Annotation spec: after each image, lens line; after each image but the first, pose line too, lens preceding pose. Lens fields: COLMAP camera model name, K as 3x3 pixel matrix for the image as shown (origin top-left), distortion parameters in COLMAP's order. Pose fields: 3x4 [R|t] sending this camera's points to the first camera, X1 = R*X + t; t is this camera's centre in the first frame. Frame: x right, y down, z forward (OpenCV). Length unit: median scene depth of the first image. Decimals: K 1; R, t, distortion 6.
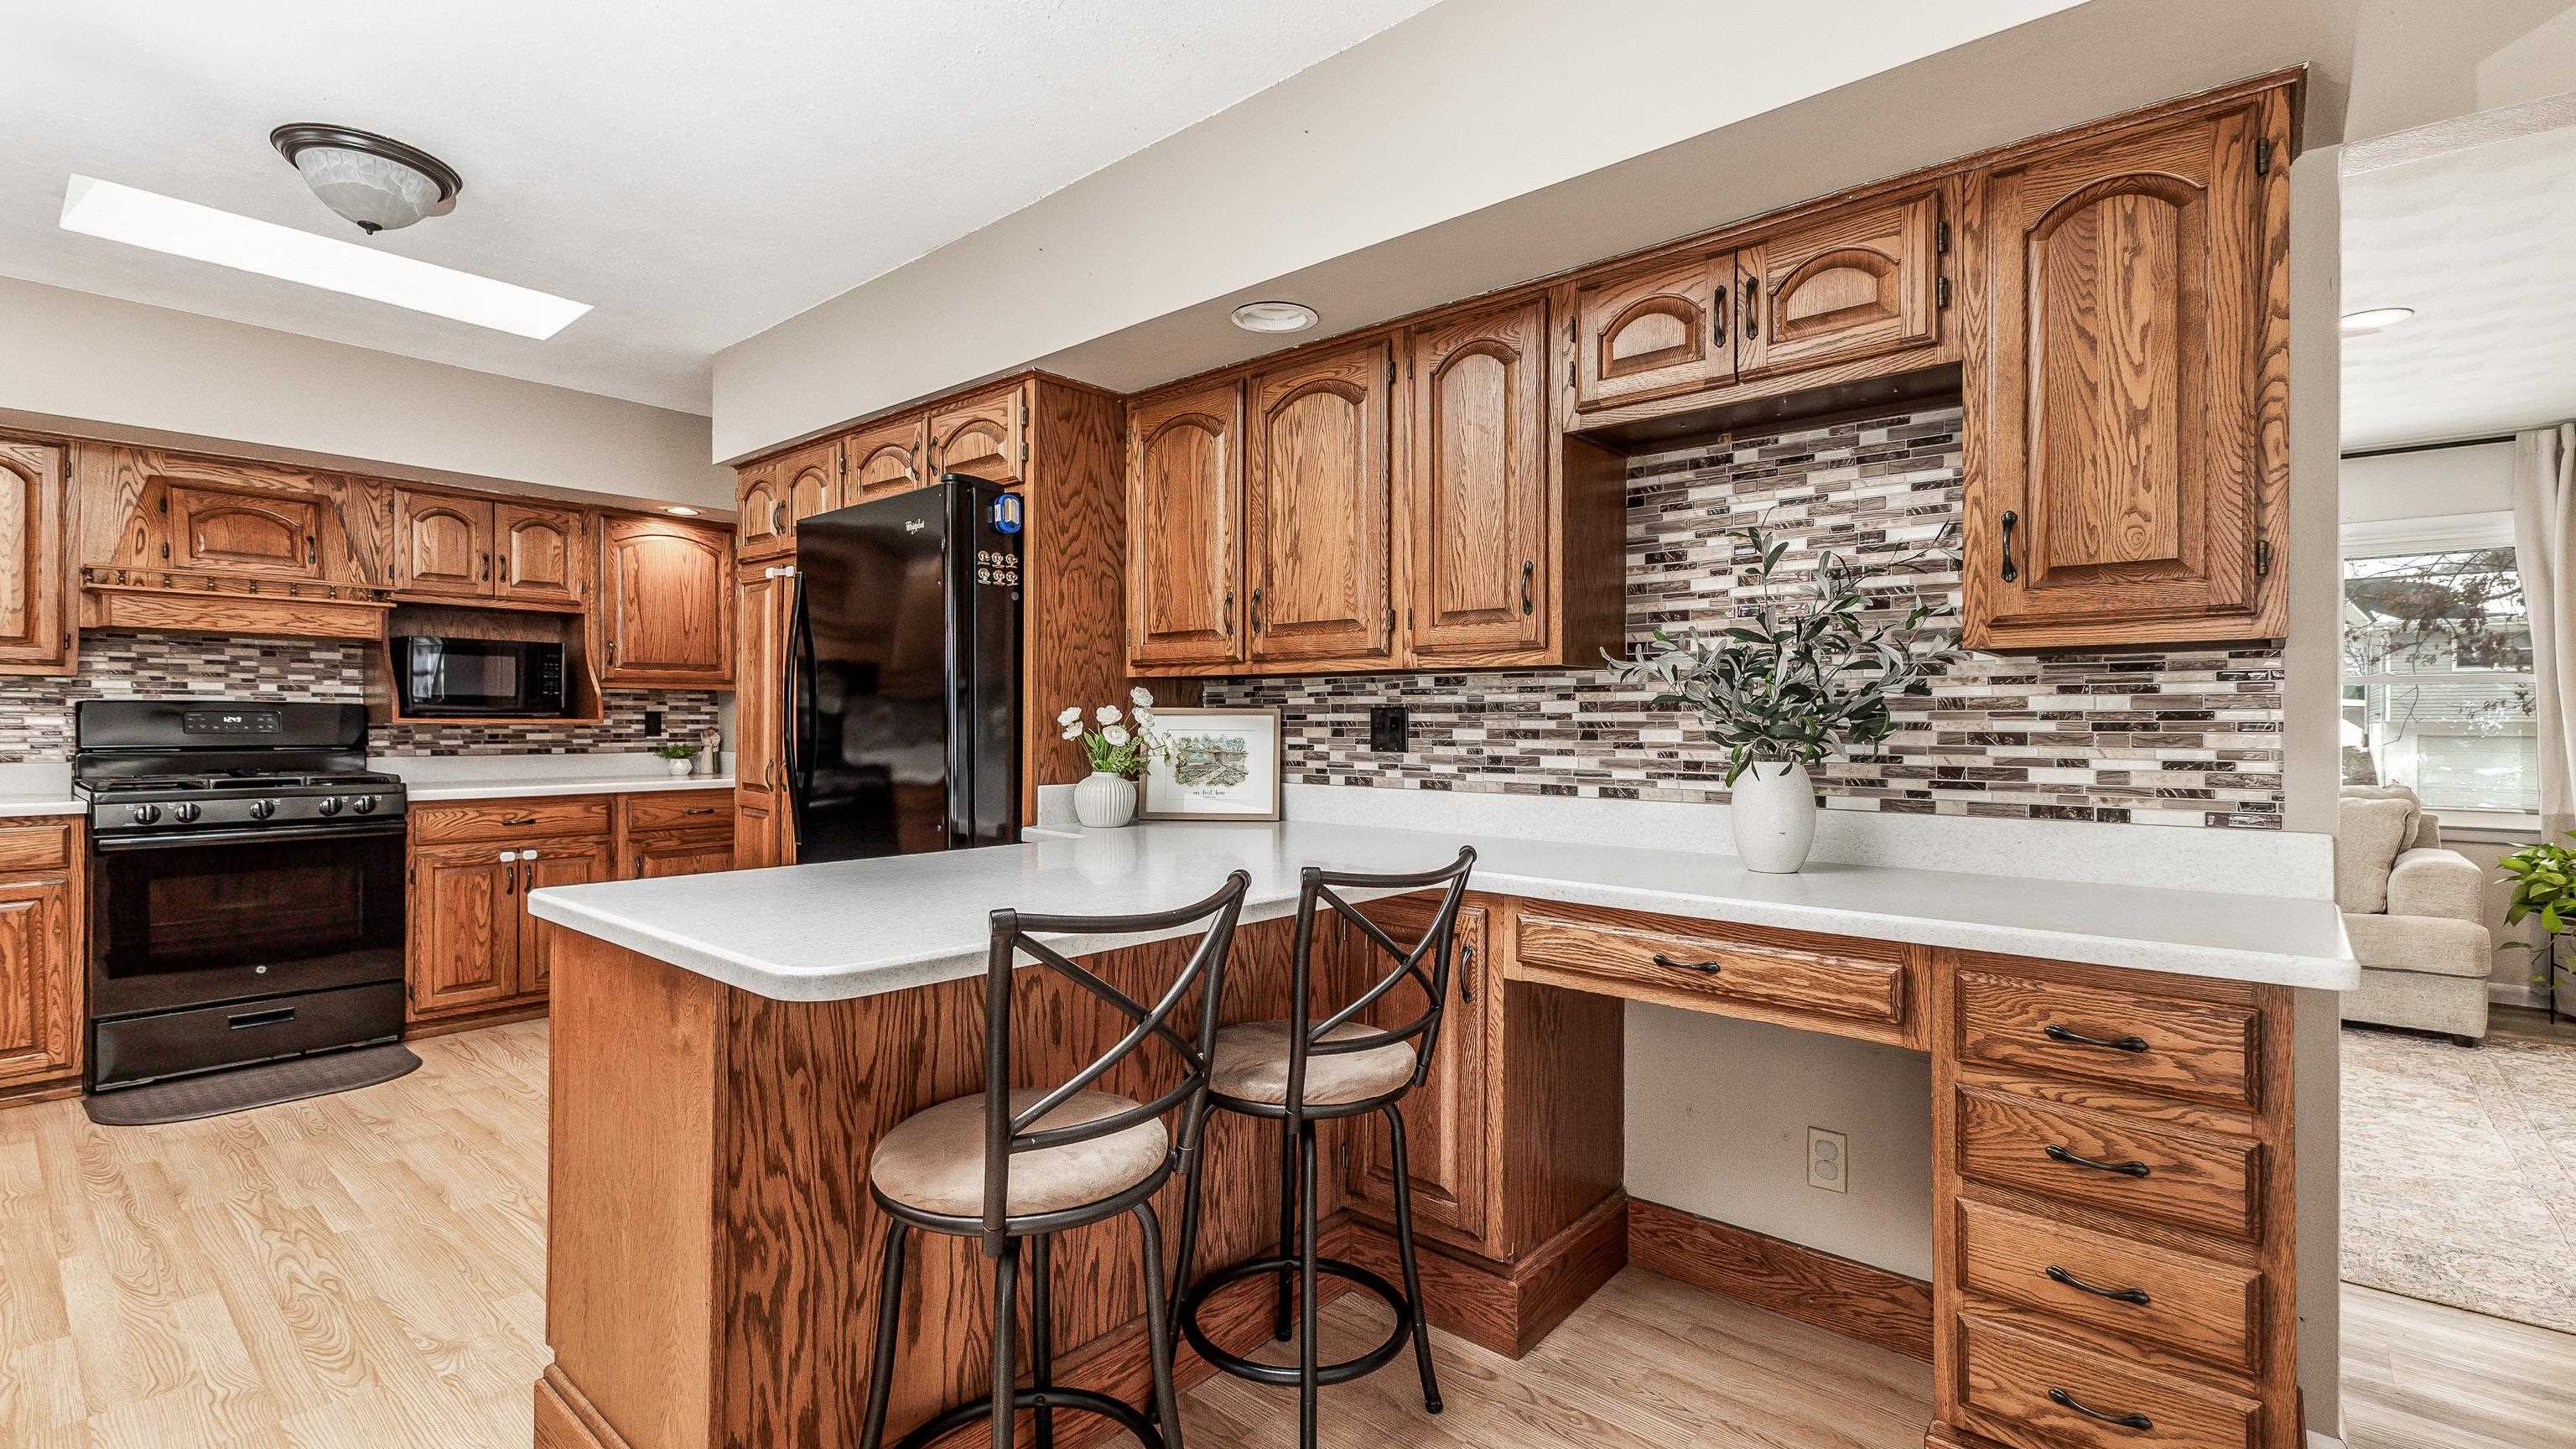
lens RADIAL K [[1128.1, 0, 1288.0], [0, 1128.1, 724.5], [0, 0, 1]] dist [0.000581, -0.000695]
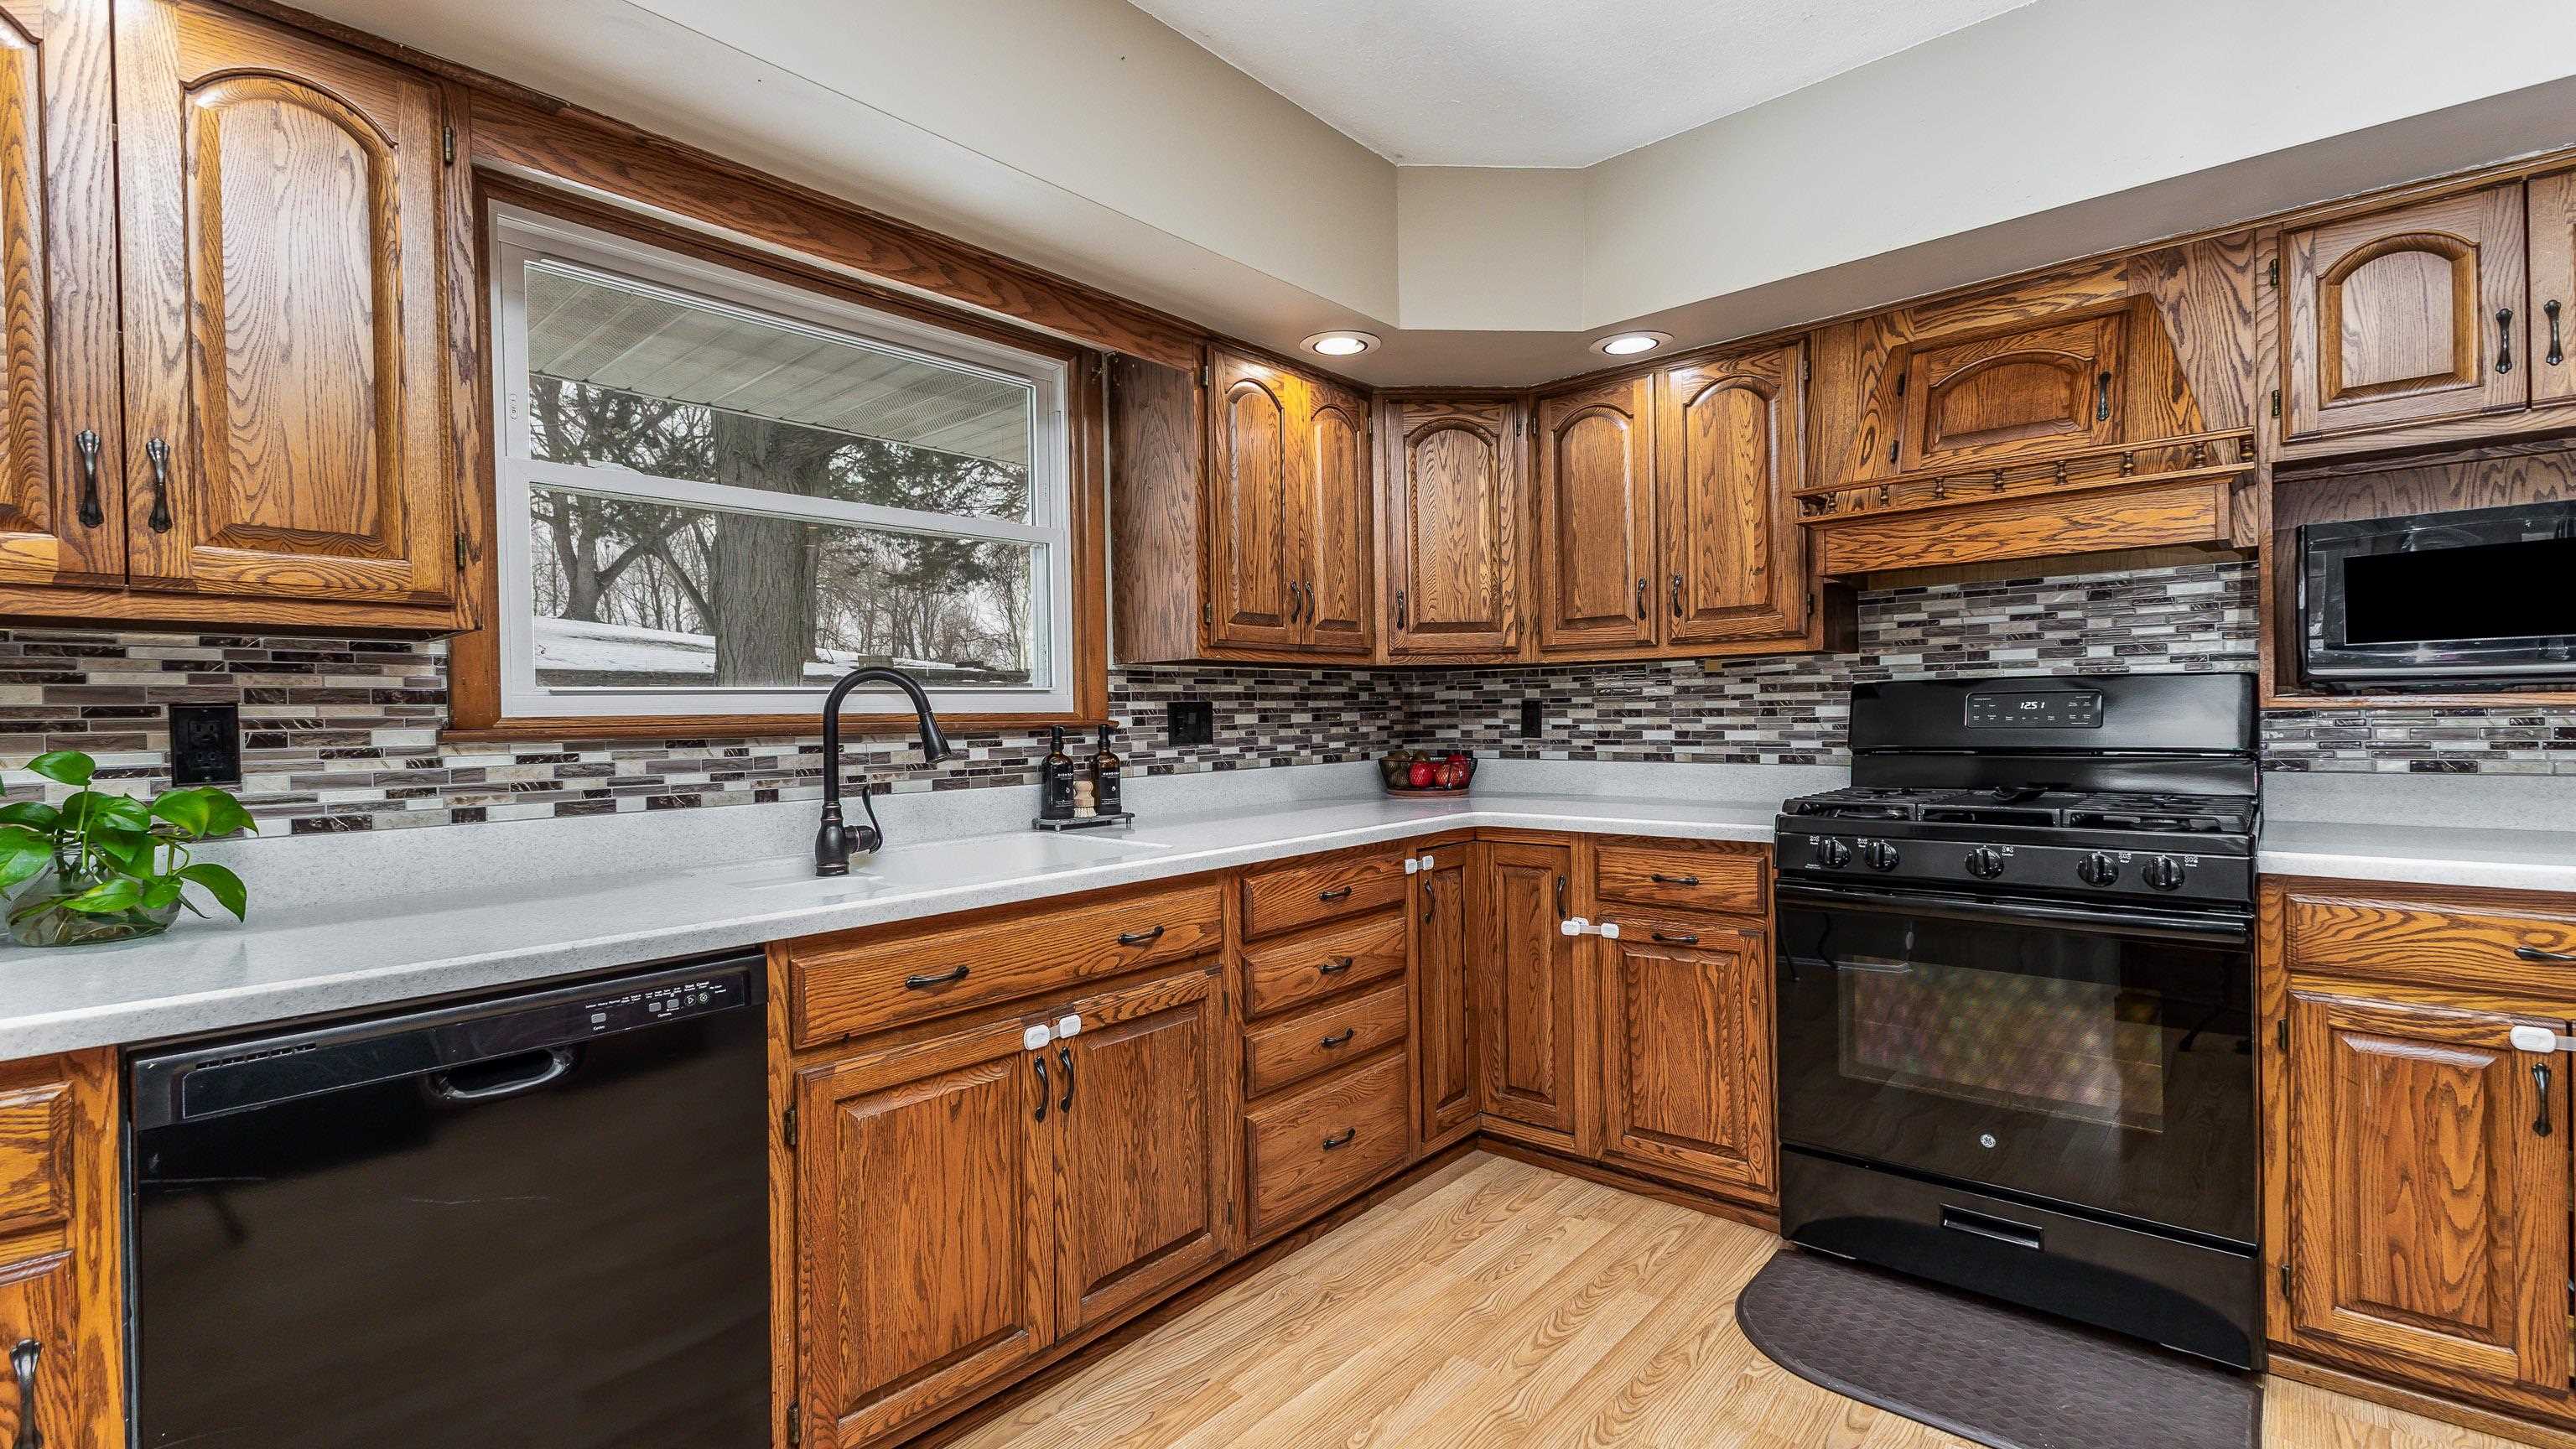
lens RADIAL K [[1128.1, 0, 1288.0], [0, 1128.1, 724.5], [0, 0, 1]] dist [0.000581, -0.000695]
pose [[-0.027381, 0.001258, -0.999624, -0.296640], [0.013768, 0.999905, 0.000881, -0.000091], [0.999530, -0.013739, -0.027396, 0.601737]]
